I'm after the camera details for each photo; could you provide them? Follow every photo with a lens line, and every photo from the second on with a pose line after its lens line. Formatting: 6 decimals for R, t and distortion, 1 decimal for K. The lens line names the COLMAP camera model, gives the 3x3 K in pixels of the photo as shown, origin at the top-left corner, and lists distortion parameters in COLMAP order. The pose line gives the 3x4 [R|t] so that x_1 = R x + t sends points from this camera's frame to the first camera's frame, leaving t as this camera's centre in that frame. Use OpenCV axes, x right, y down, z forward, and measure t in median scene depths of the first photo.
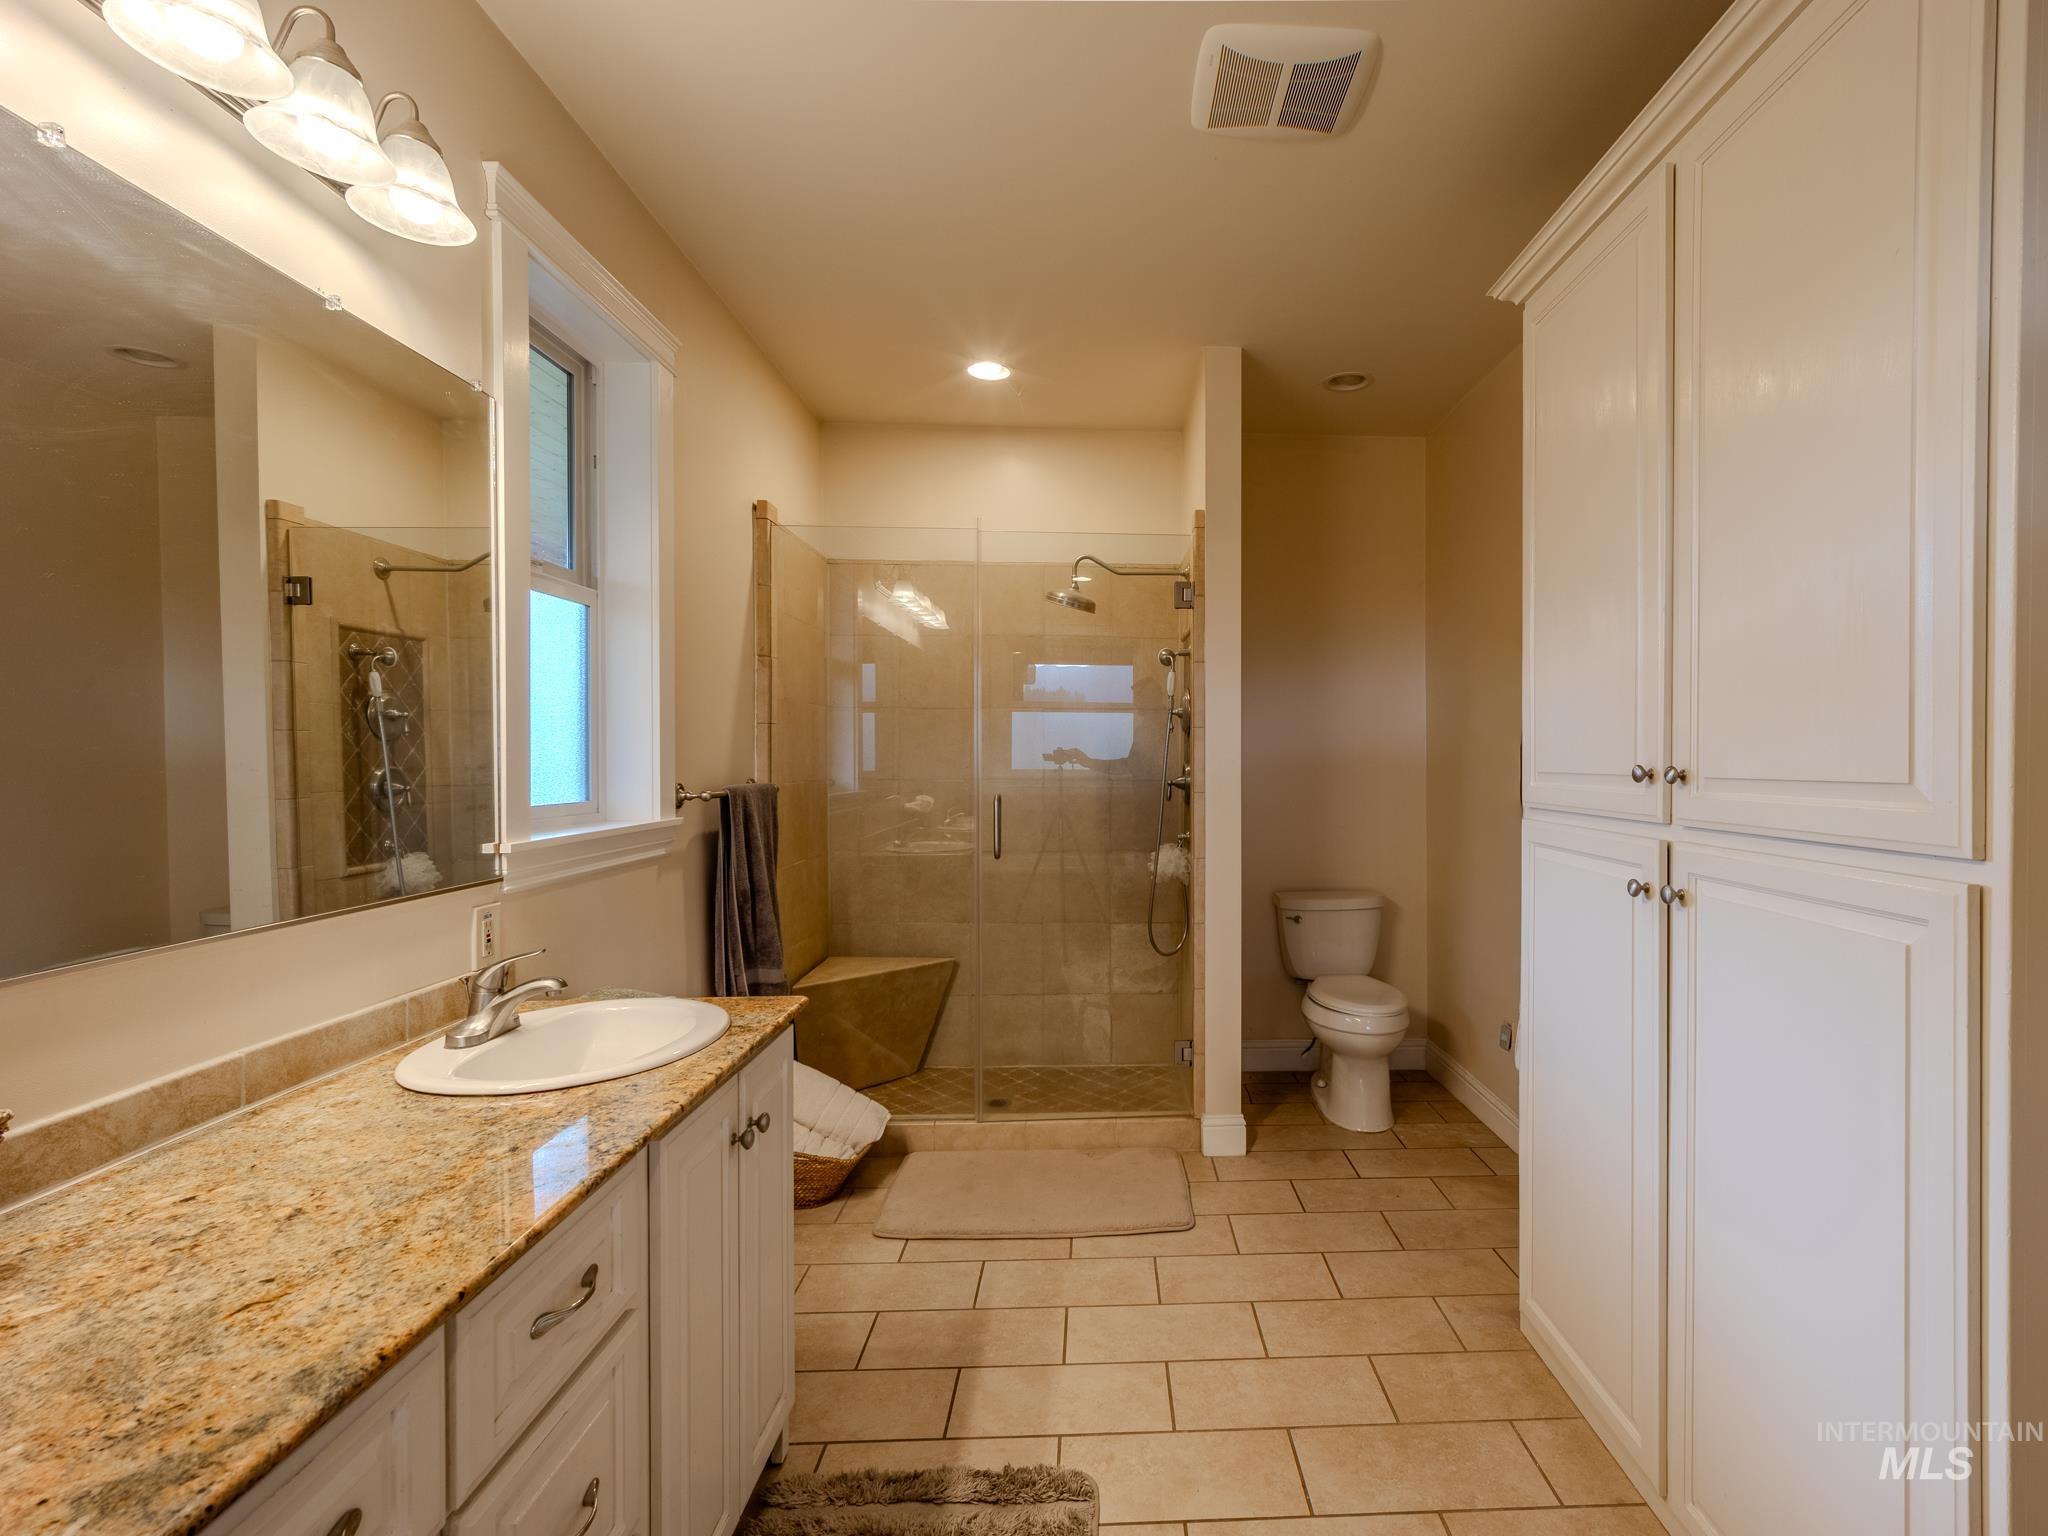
lens RADIAL K [[1359.6, 0, 1024.0], [0, 1359.6, 768.0], [0, 0, 1]] dist [-0.004970, -0.000563]
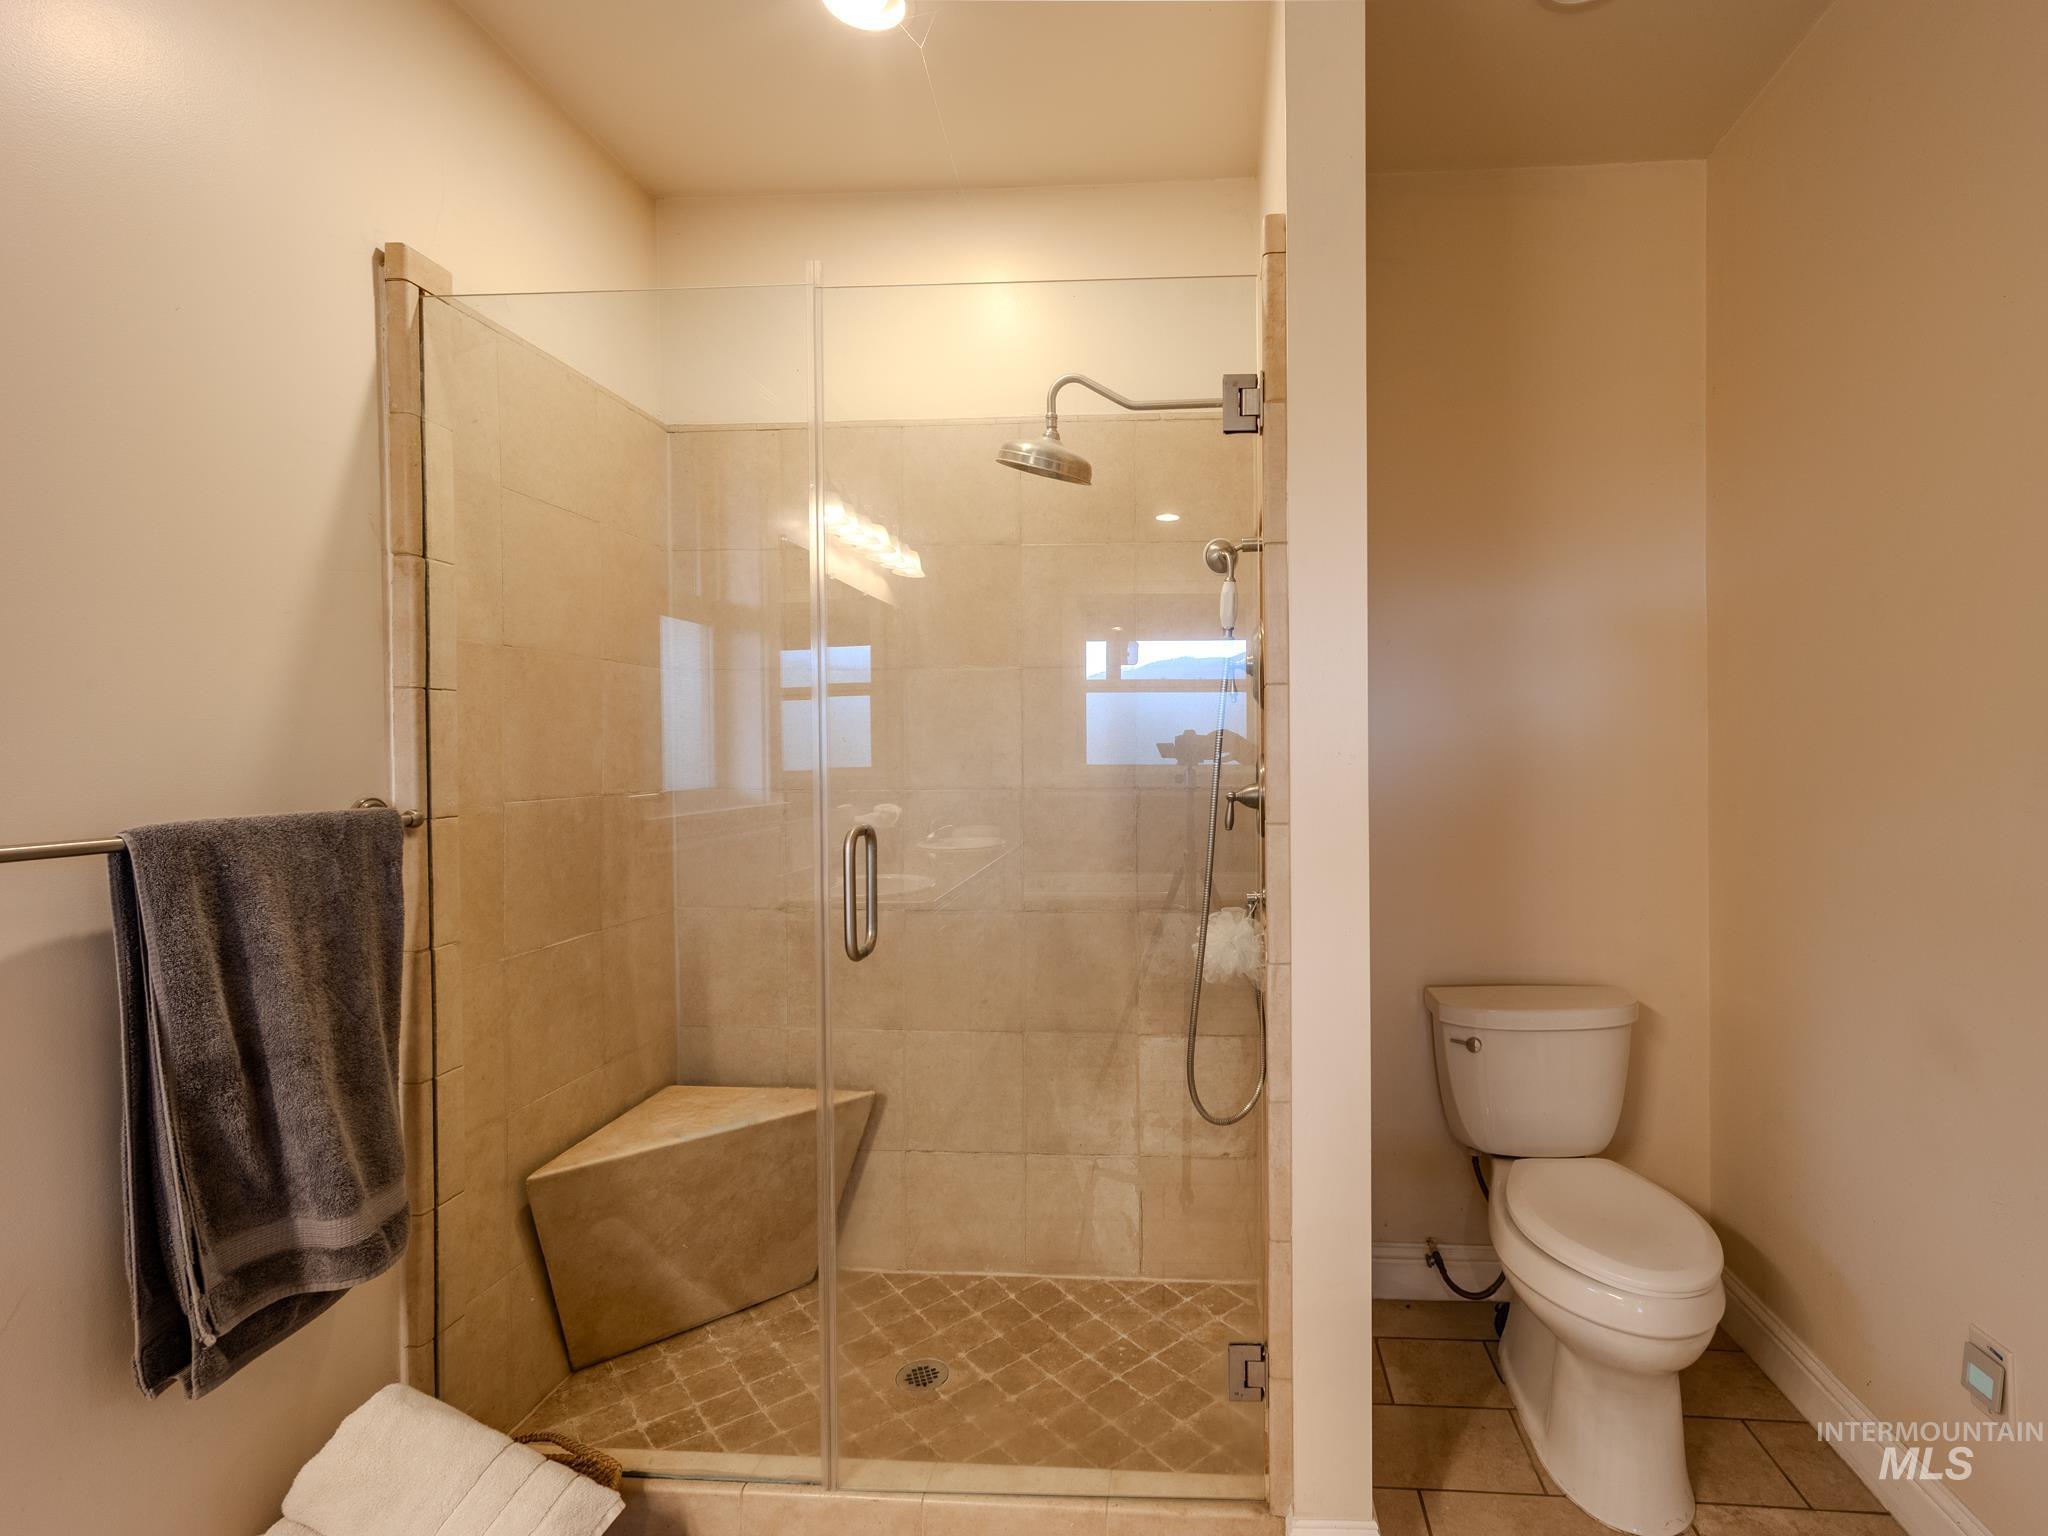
lens RADIAL K [[1359.6, 0, 1024.0], [0, 1359.6, 768.0], [0, 0, 1]] dist [-0.004970, -0.000563]
pose [[0.996494, -0.006447, -0.083420, 0.069720], [0.006856, 0.999966, 0.004623, -0.003127], [0.083388, -0.005179, 0.996504, 0.453194]]
